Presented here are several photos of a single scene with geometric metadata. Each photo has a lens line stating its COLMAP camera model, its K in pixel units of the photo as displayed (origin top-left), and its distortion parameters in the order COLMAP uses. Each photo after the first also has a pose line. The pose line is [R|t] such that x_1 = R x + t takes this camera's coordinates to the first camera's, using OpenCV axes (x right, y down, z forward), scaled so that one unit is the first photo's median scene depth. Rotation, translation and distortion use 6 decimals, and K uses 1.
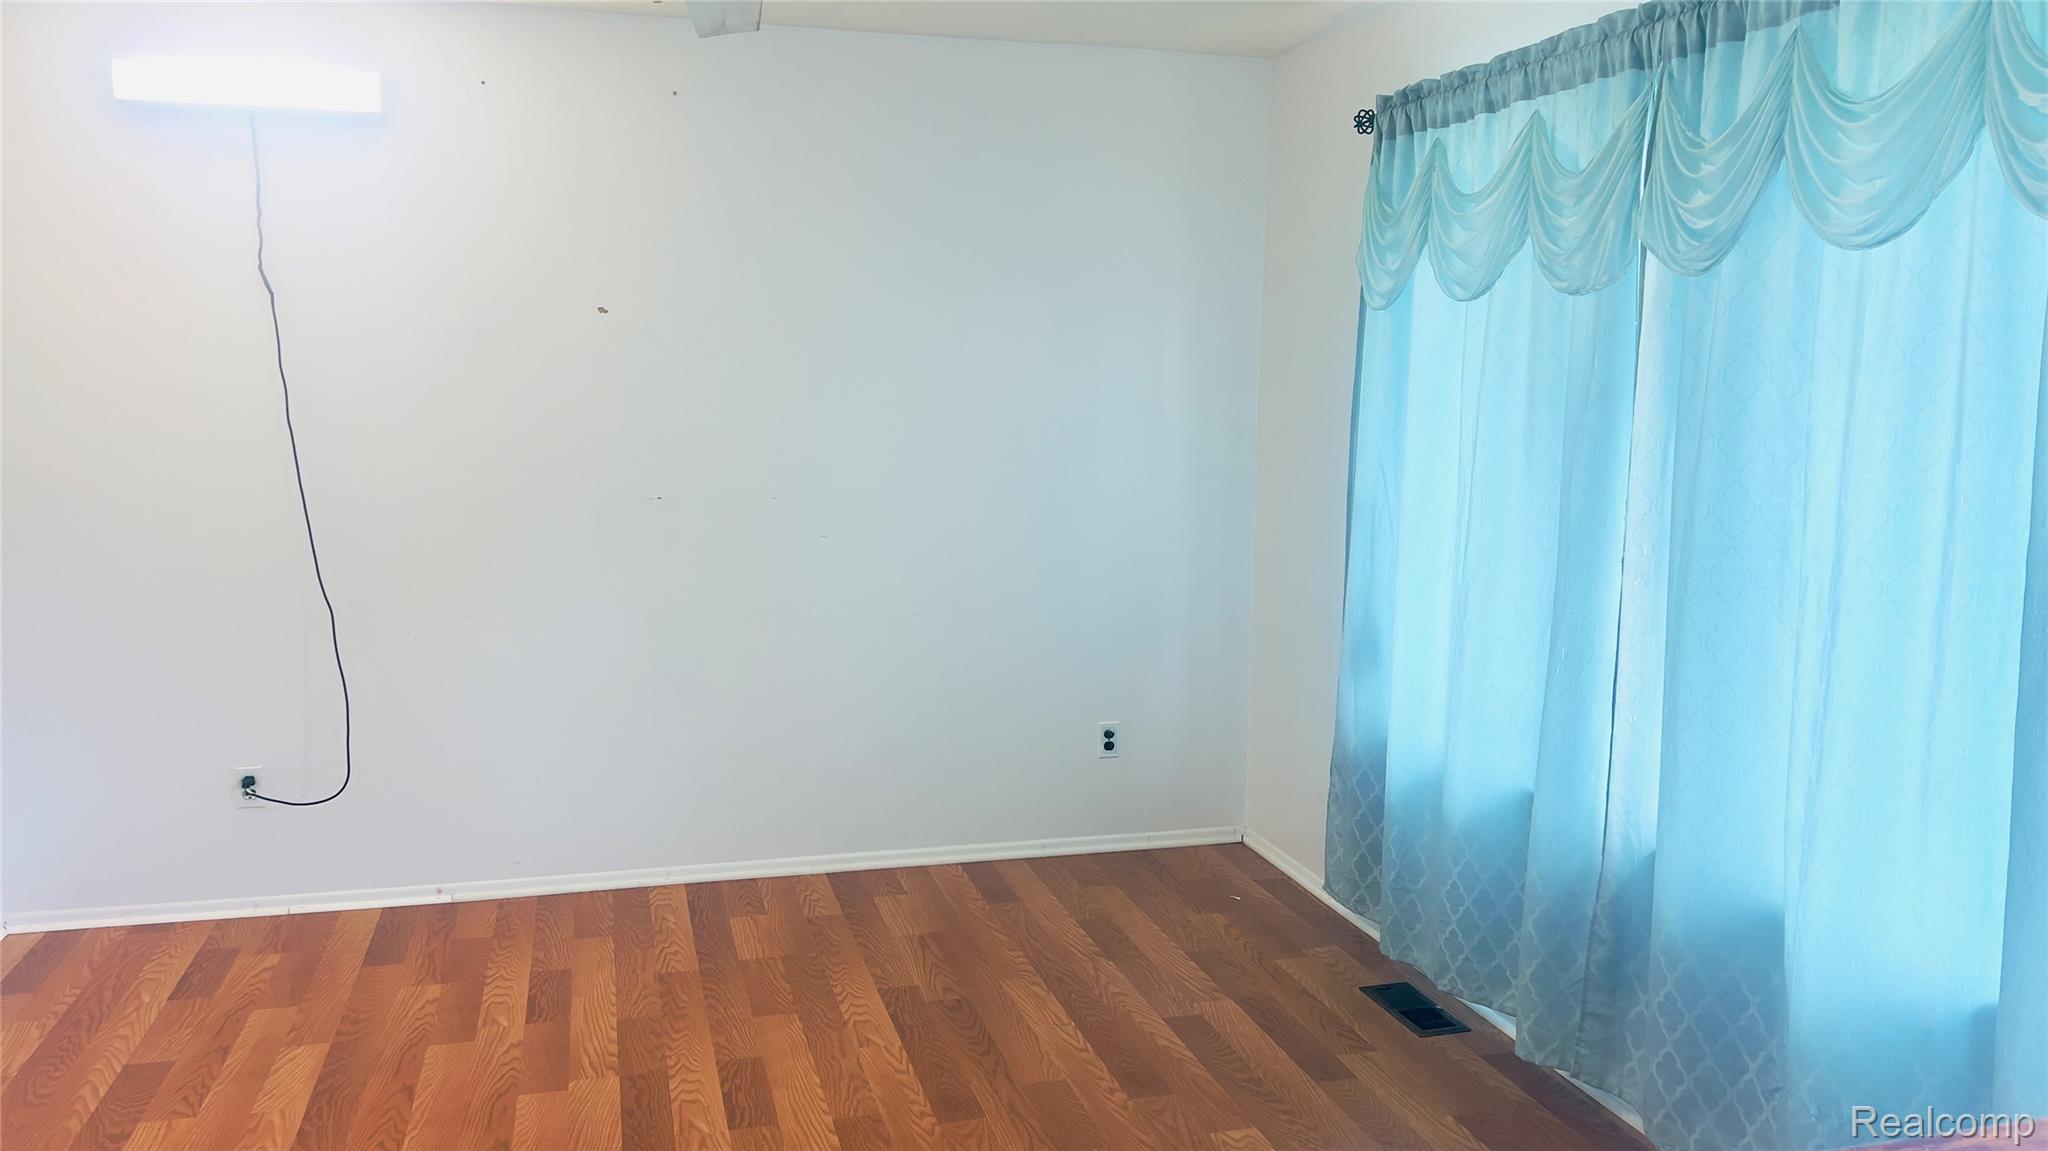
lens RADIAL K [[1503.8, 0, 1024.0], [0, 1503.8, 575.5], [0, 0, 1]] dist [0.010140, -0.050770]
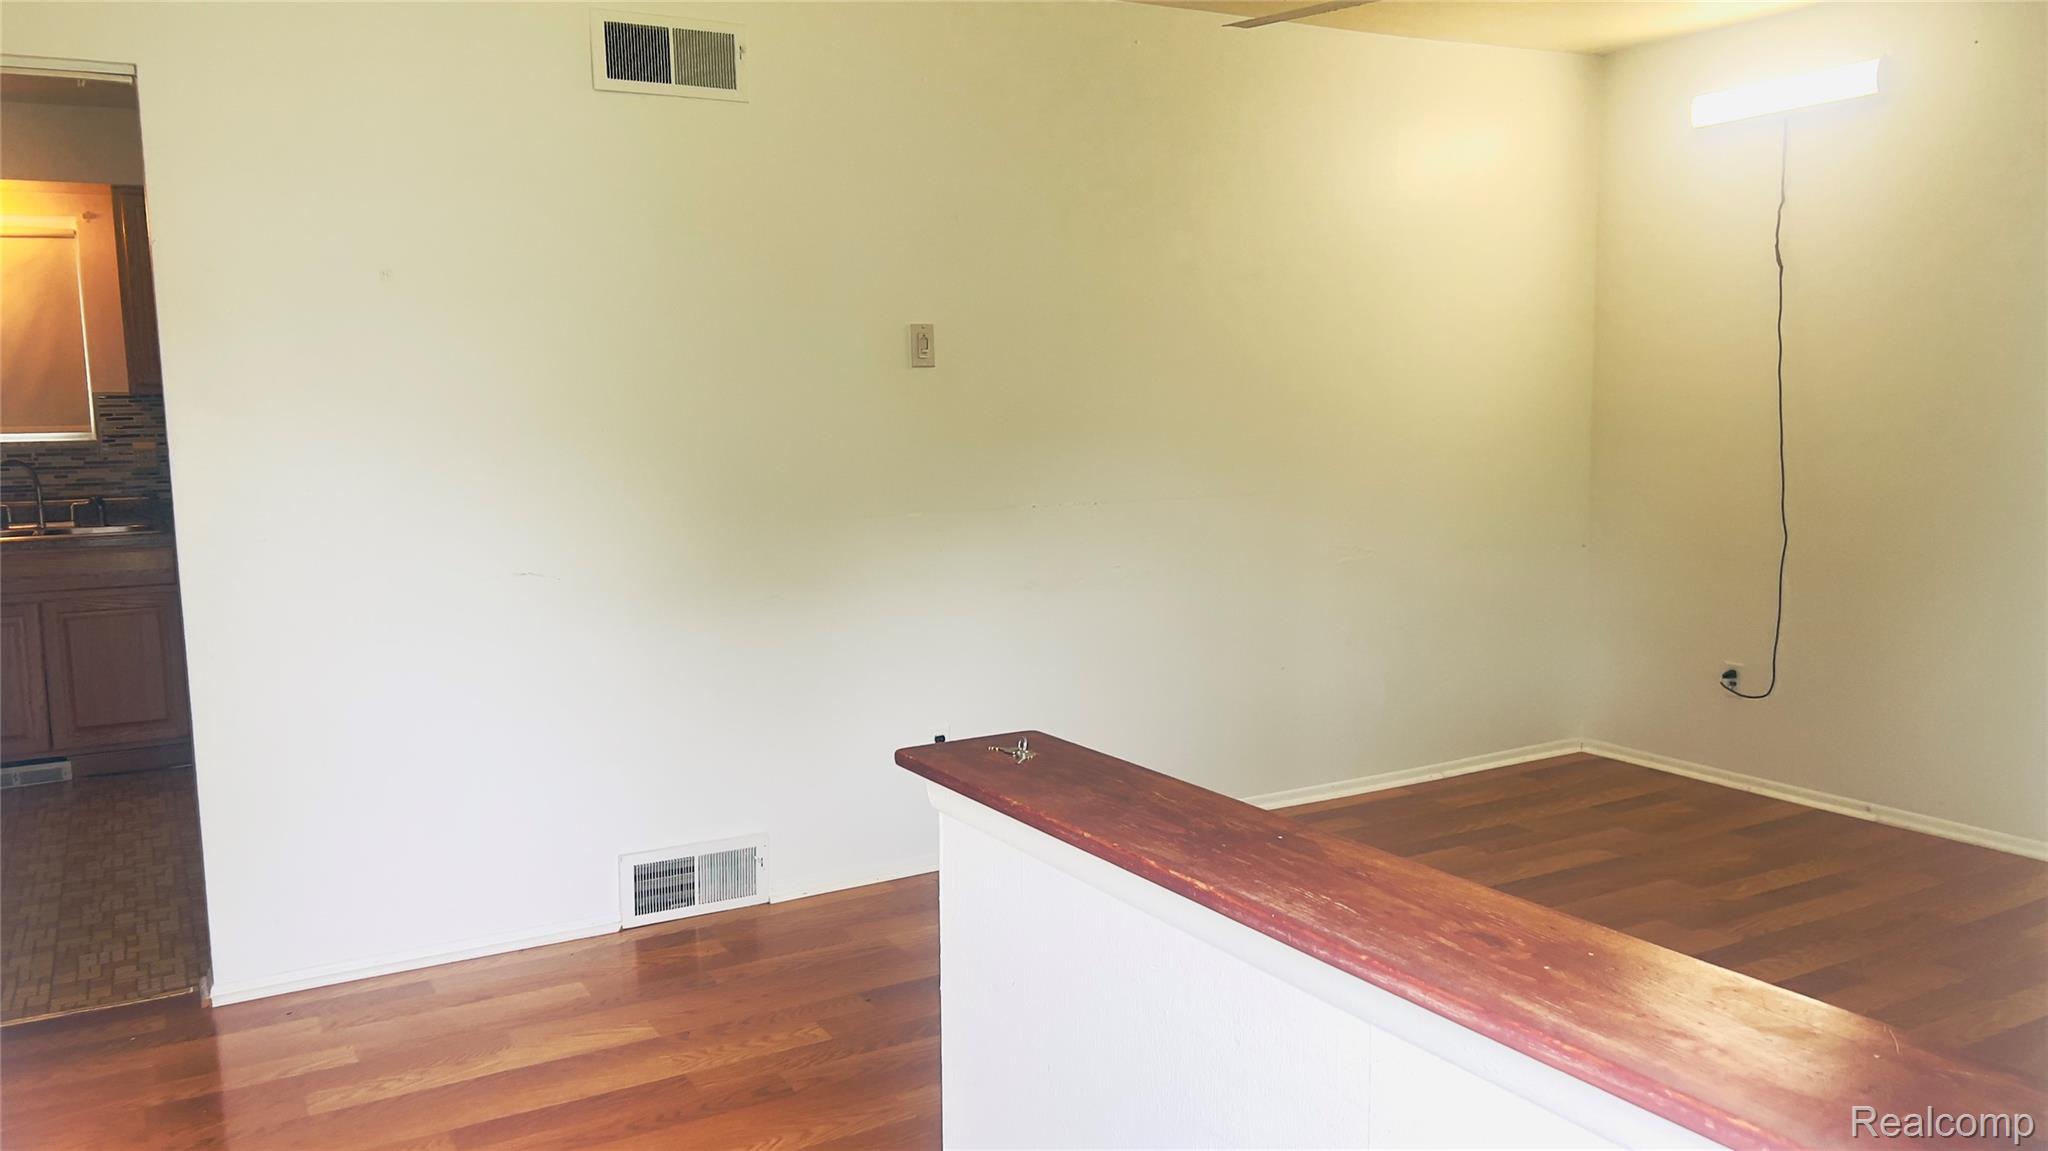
lens RADIAL K [[1503.8, 0, 1024.0], [0, 1503.8, 575.5], [0, 0, 1]] dist [0.010140, -0.050770]
pose [[0.241538, 0.100308, -0.965193, 0.536586], [-0.098218, 0.992062, 0.078521, 0.020069], [0.965408, 0.075833, 0.249473, 0.146741]]
